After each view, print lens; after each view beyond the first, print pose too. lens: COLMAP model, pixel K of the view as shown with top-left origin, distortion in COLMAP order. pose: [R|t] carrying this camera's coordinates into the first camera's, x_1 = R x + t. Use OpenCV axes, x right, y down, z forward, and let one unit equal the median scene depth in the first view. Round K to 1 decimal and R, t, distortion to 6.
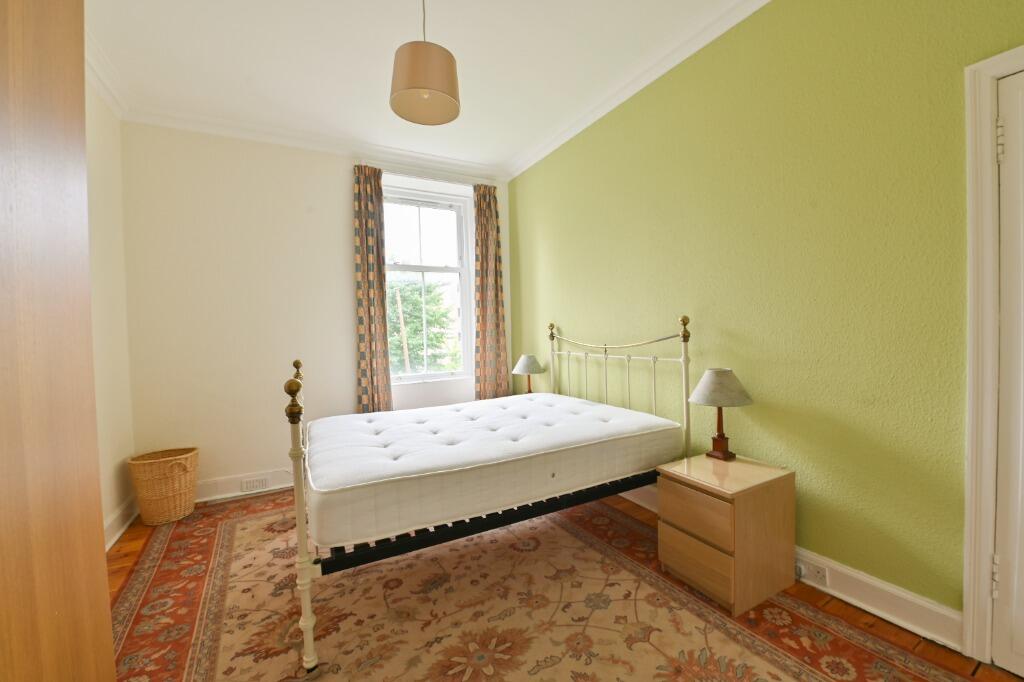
lens RADIAL K [[421.3, 0, 505.4], [0, 421.3, 340.2], [0, 0, 1]] dist [-0.018668, -0.000681]
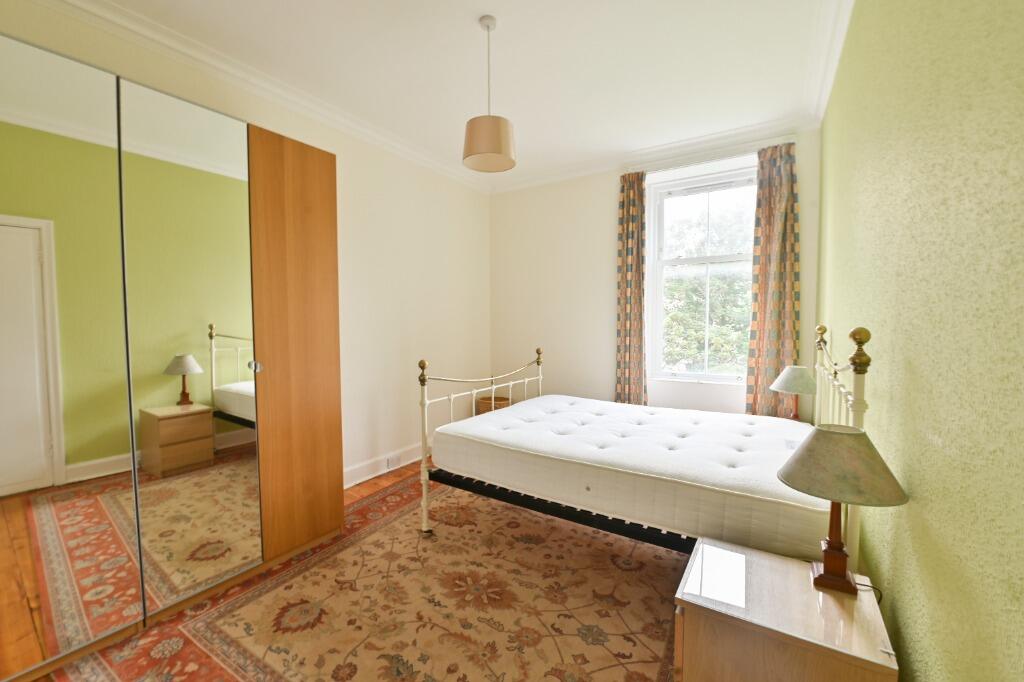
lens RADIAL K [[421.3, 0, 505.8], [0, 421.3, 341.9], [0, 0, 1]] dist [-0.018668, -0.000681]
pose [[0.454051, 0.068870, -0.888310, 0.825320], [-0.030455, 0.997625, 0.061778, -0.067434], [0.890455, -0.000997, 0.455070, 0.371550]]
